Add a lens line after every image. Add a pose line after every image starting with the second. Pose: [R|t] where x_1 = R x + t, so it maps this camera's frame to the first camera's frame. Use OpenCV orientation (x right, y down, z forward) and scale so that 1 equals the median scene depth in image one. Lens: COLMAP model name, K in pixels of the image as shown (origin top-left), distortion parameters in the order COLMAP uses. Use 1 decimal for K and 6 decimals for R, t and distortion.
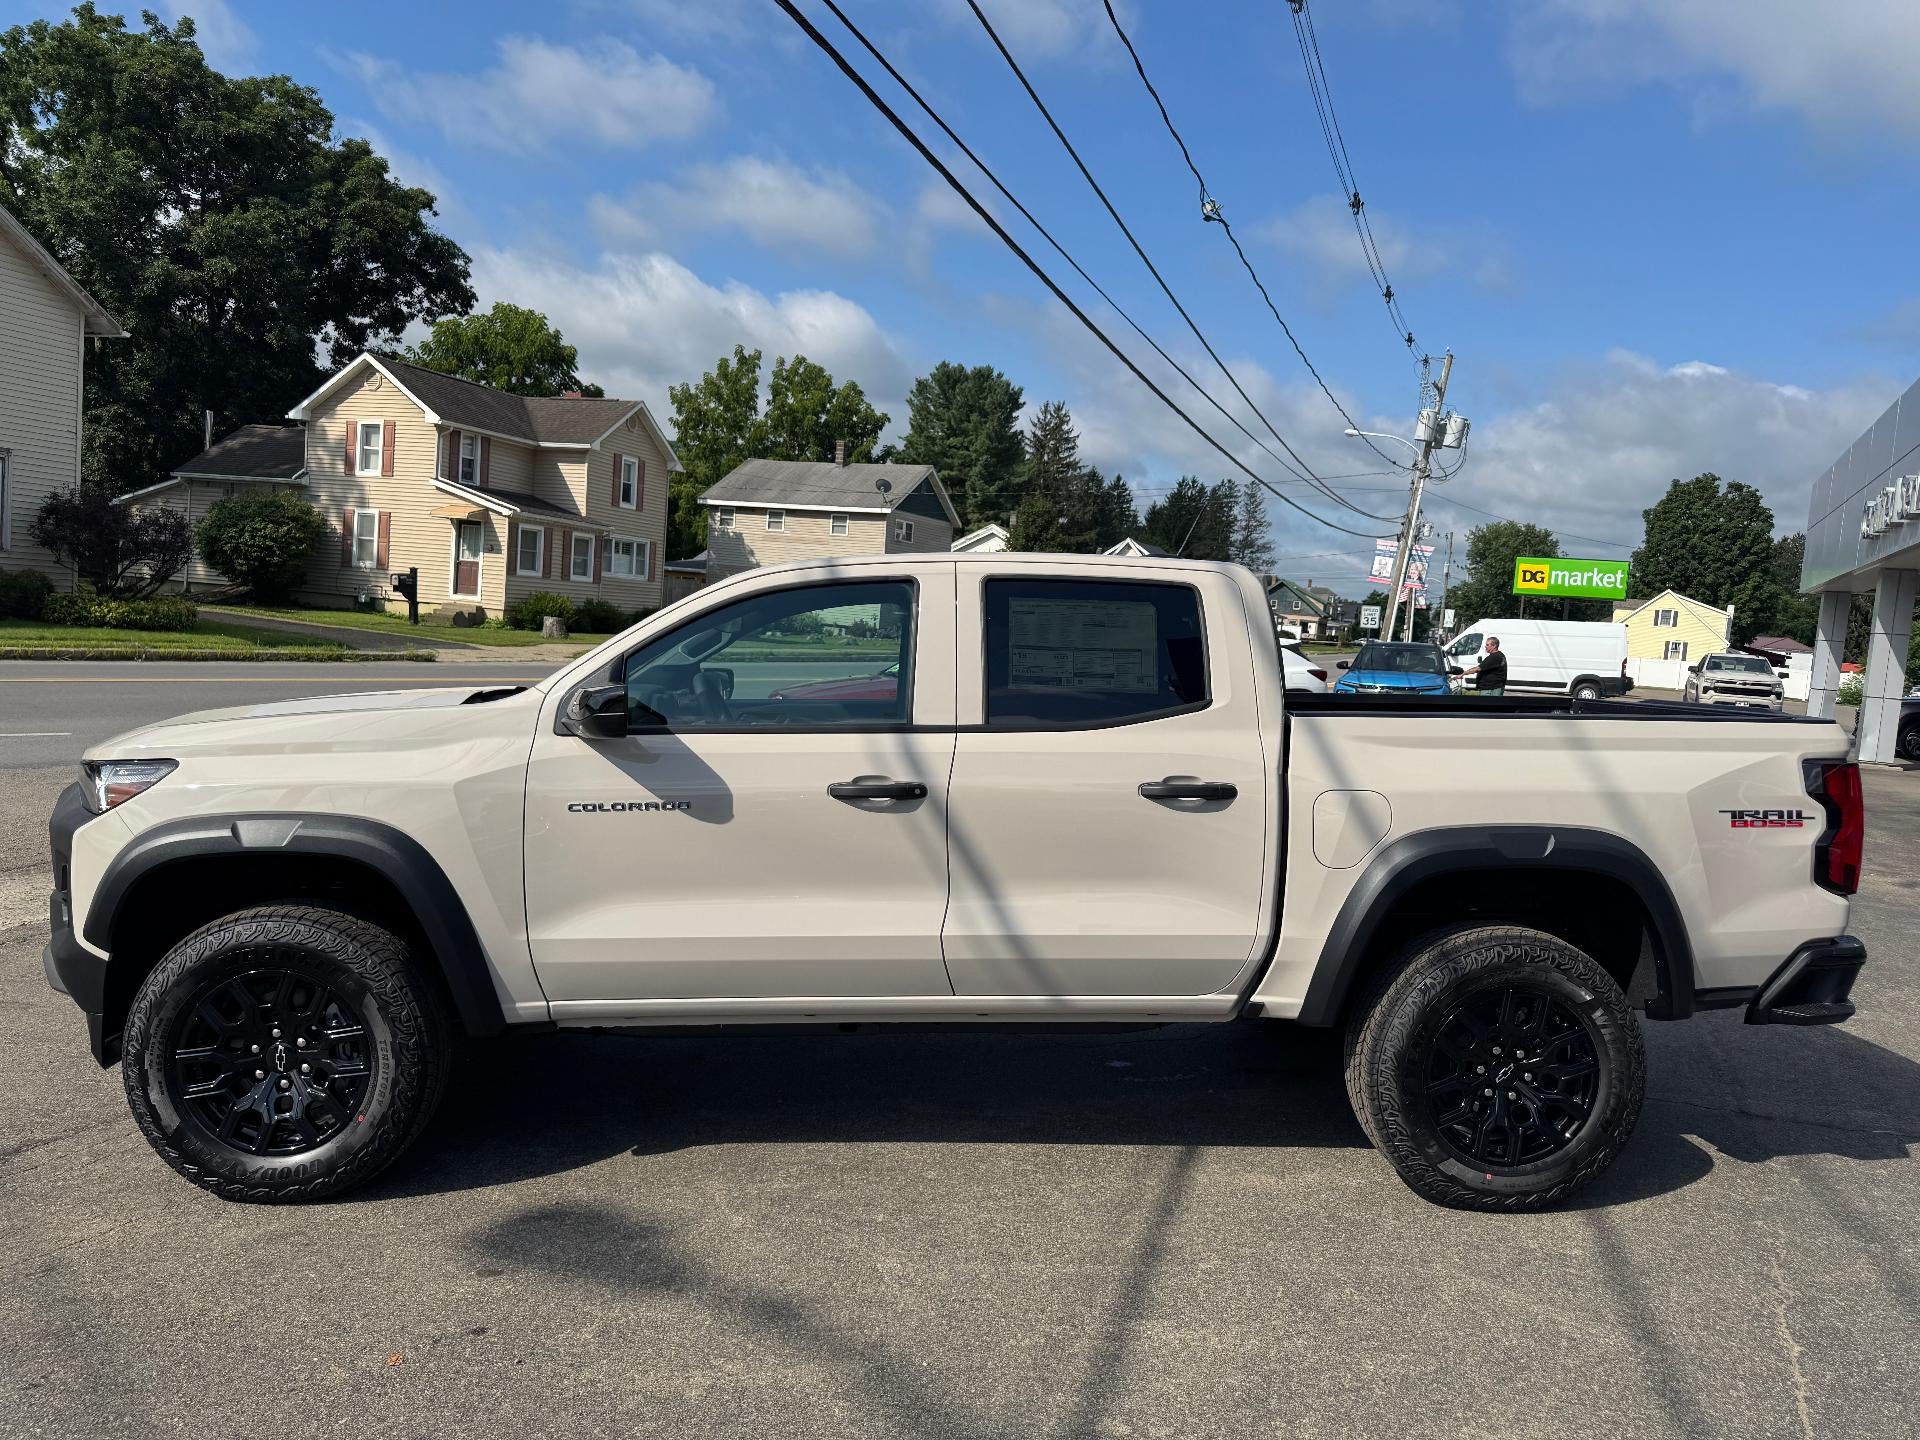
lens RADIAL K [[1383.8, 0, 944.1], [0, 1383.8, 713.6], [0, 0, 1]] dist [0.031231, -0.035869]
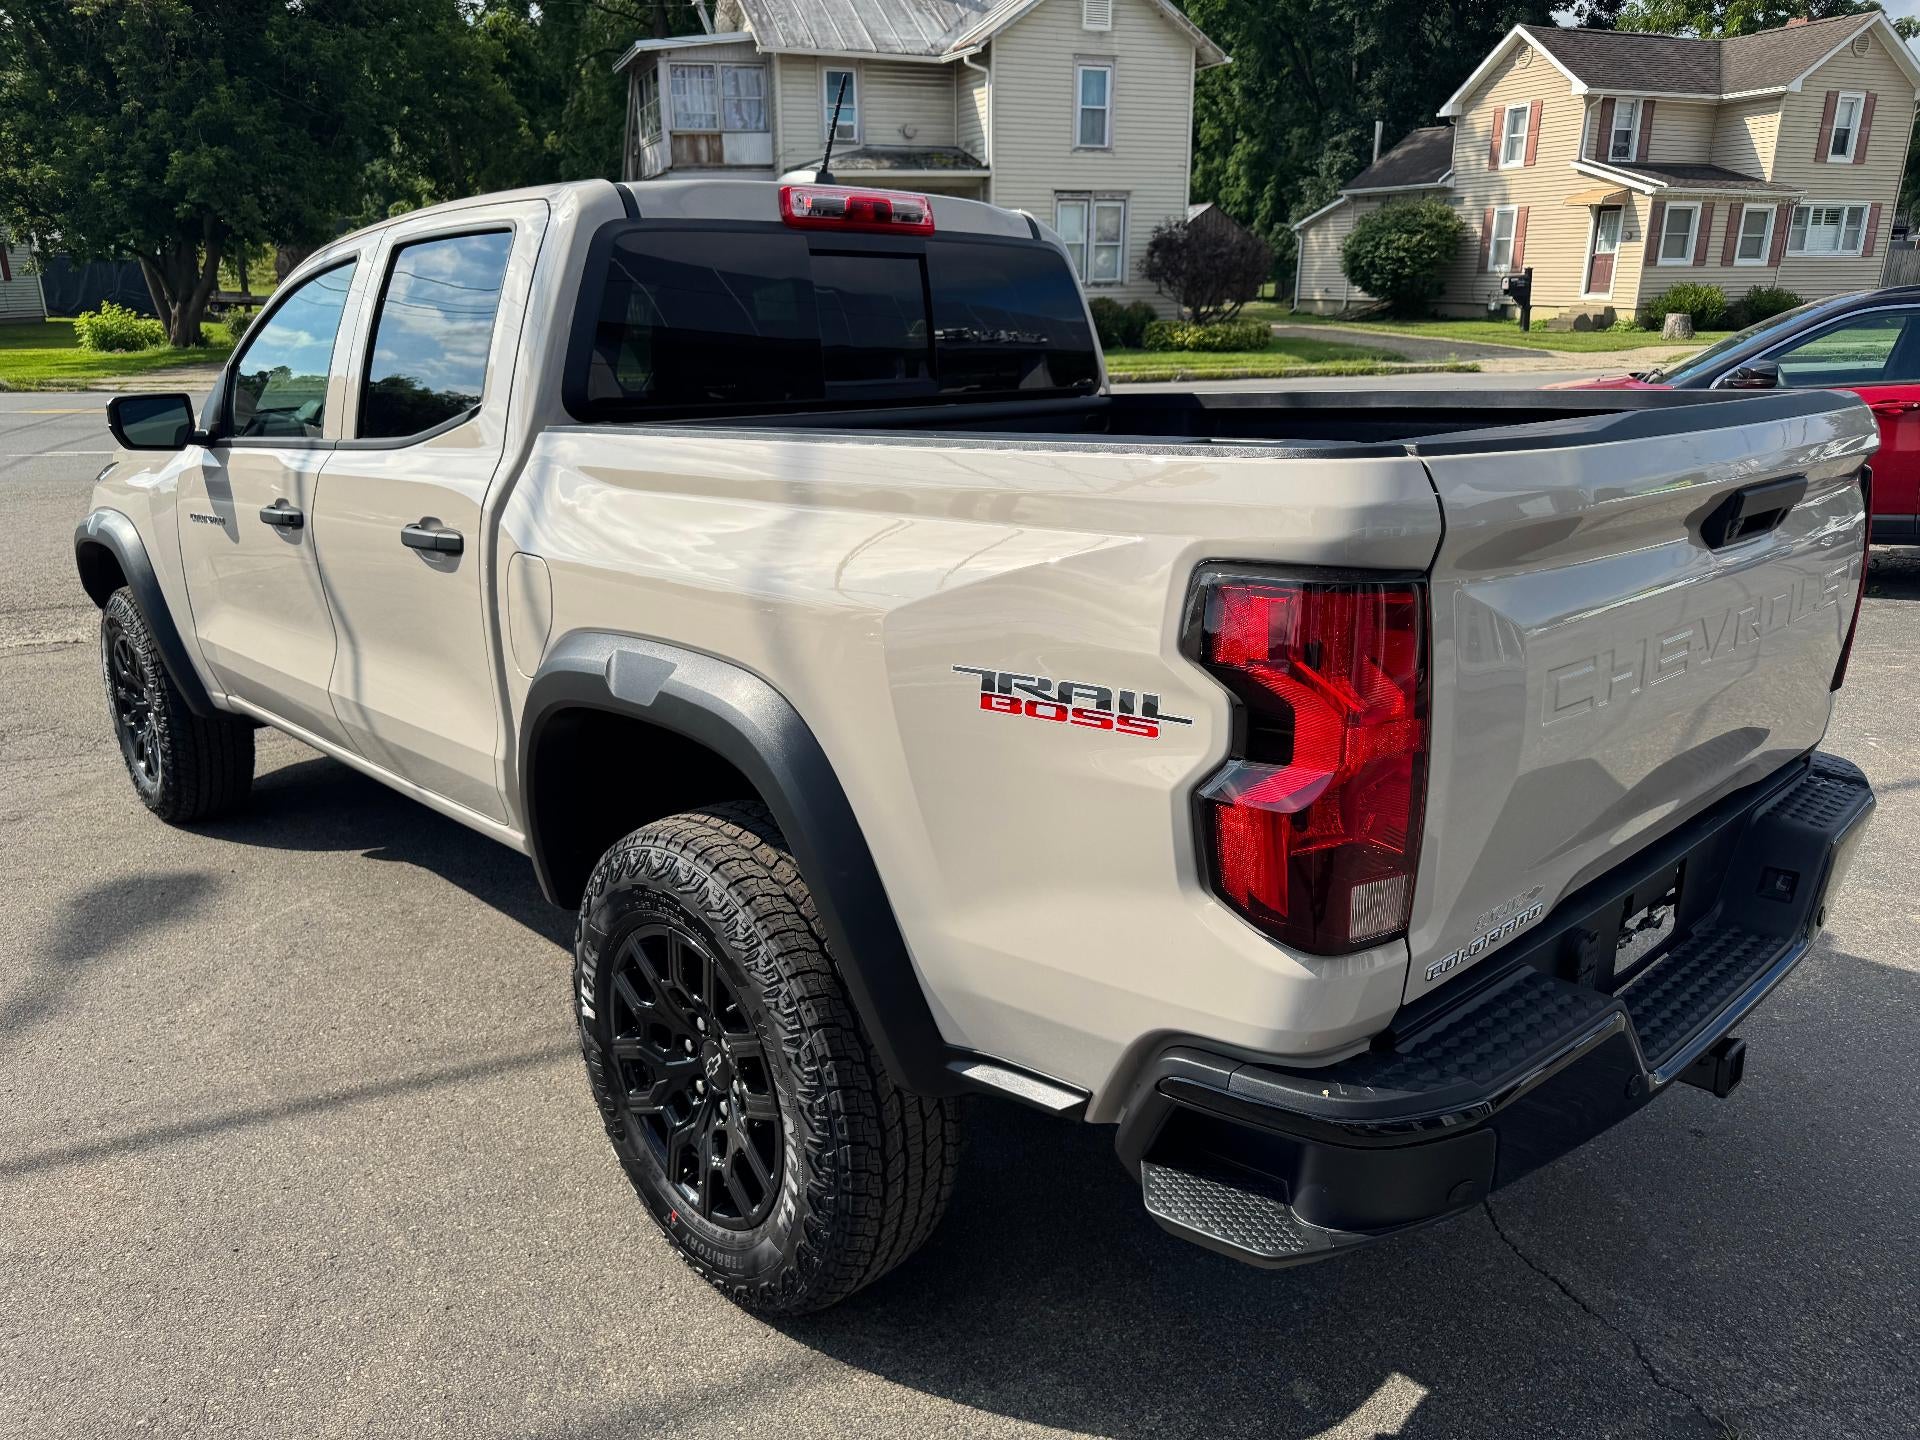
lens RADIAL K [[1383.8, 0, 977.8], [0, 1383.8, 718.2], [0, 0, 1]] dist [0.031231, -0.035869]
pose [[0.641953, 0.156130, -0.750679, 0.114454], [-0.000200, 0.979082, 0.203464, -0.000211], [0.766744, -0.130465, 0.628556, 0.095332]]
